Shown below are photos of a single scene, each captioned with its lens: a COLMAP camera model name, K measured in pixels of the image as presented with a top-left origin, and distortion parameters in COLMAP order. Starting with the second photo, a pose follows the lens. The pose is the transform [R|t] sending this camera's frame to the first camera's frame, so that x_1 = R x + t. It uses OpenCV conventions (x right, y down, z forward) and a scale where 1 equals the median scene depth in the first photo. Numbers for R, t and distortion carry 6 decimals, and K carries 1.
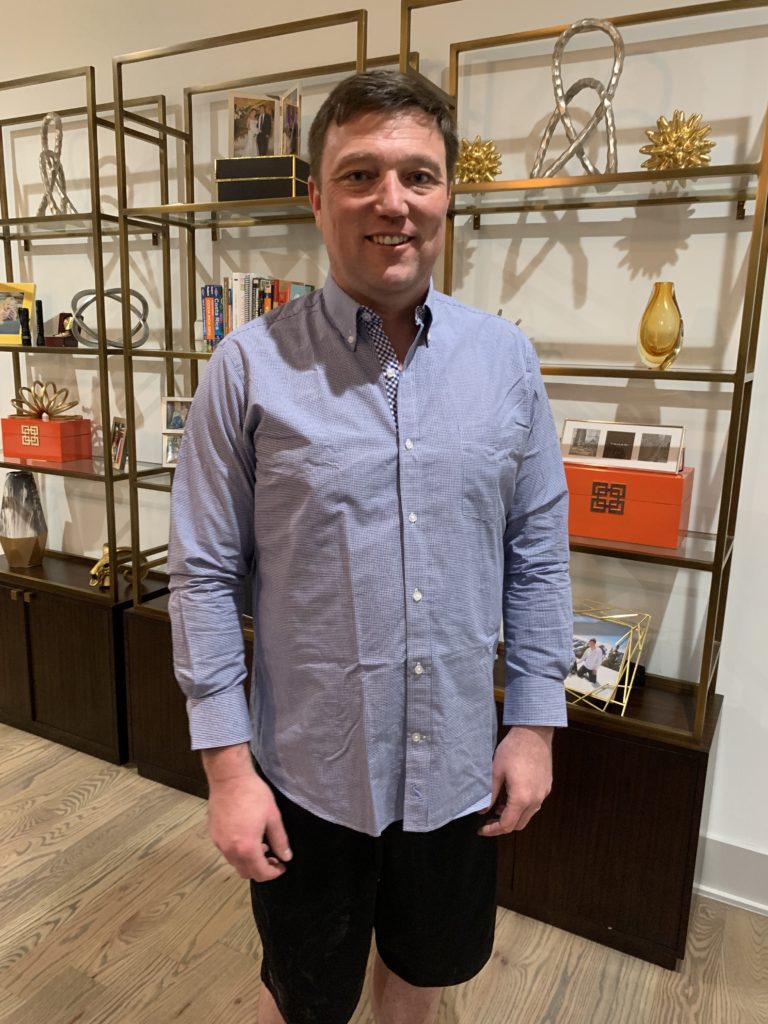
lens RADIAL K [[799.8, 0, 384.0], [0, 799.8, 512.0], [0, 0, 1]] dist [-0.002032, 0.010229]
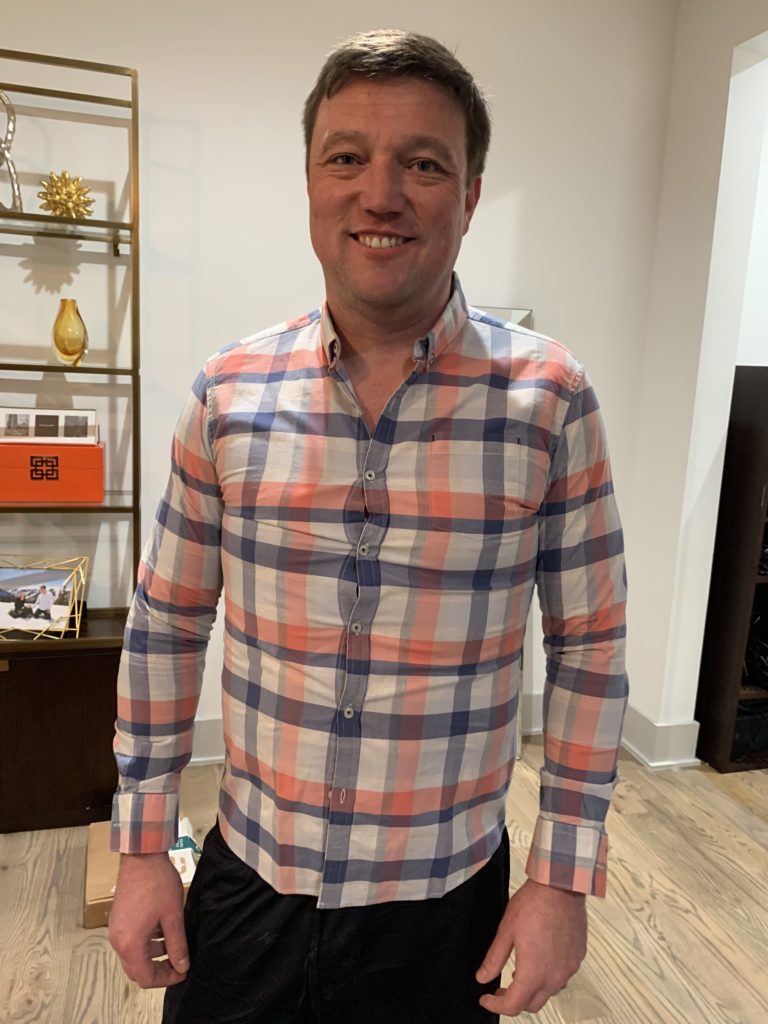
lens RADIAL K [[799.8, 0, 384.0], [0, 799.8, 512.0], [0, 0, 1]] dist [-0.002032, 0.010229]
pose [[0.721439, -0.112588, 0.683264, -0.194744], [0.114577, 0.992502, 0.042567, 0.057096], [-0.682934, 0.047577, 0.728929, -0.267589]]
